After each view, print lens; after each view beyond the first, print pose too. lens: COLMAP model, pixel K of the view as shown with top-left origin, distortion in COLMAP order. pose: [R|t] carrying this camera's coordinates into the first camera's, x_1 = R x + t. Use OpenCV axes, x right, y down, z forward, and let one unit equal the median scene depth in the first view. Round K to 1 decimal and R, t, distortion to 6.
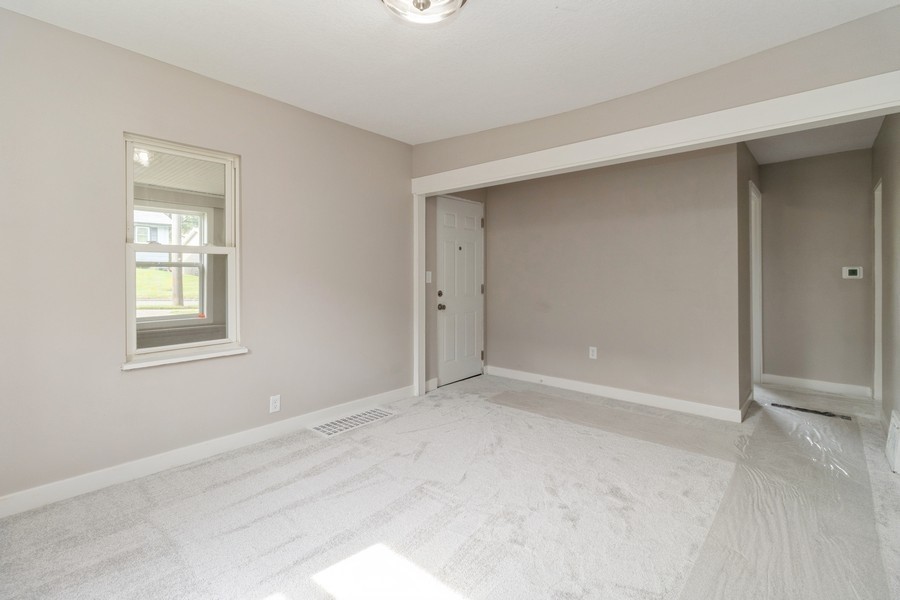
lens RADIAL K [[423.0, 0, 449.4], [0, 423.0, 275.5], [0, 0, 1]] dist [0.003781, -0.000297]
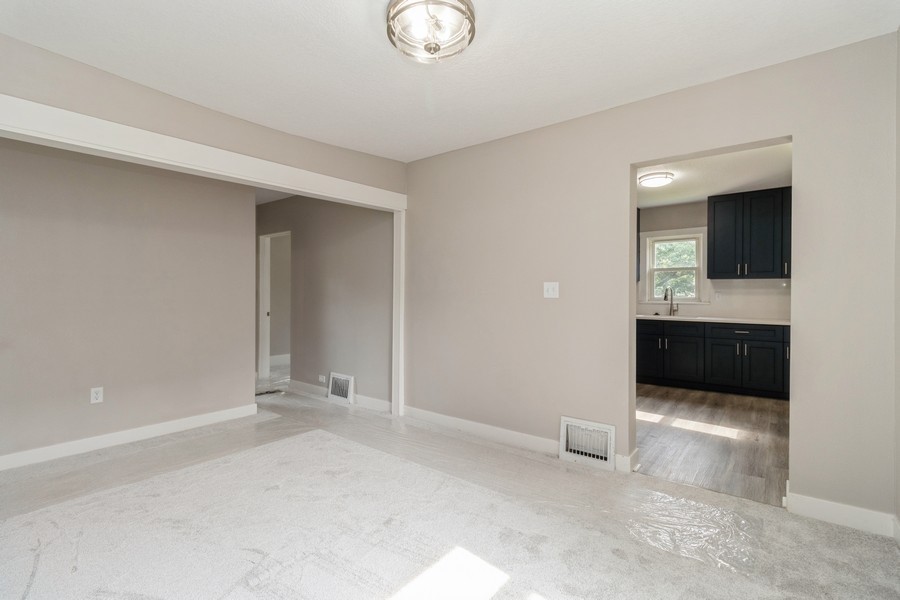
lens RADIAL K [[423.0, 0, 447.8], [0, 423.0, 296.7], [0, 0, 1]] dist [0.003781, -0.000297]
pose [[-0.049832, -0.003977, 0.998750, -0.598894], [-0.000269, 0.999992, 0.003968, 0.001399], [-0.998758, -0.000071, -0.049832, 0.526020]]
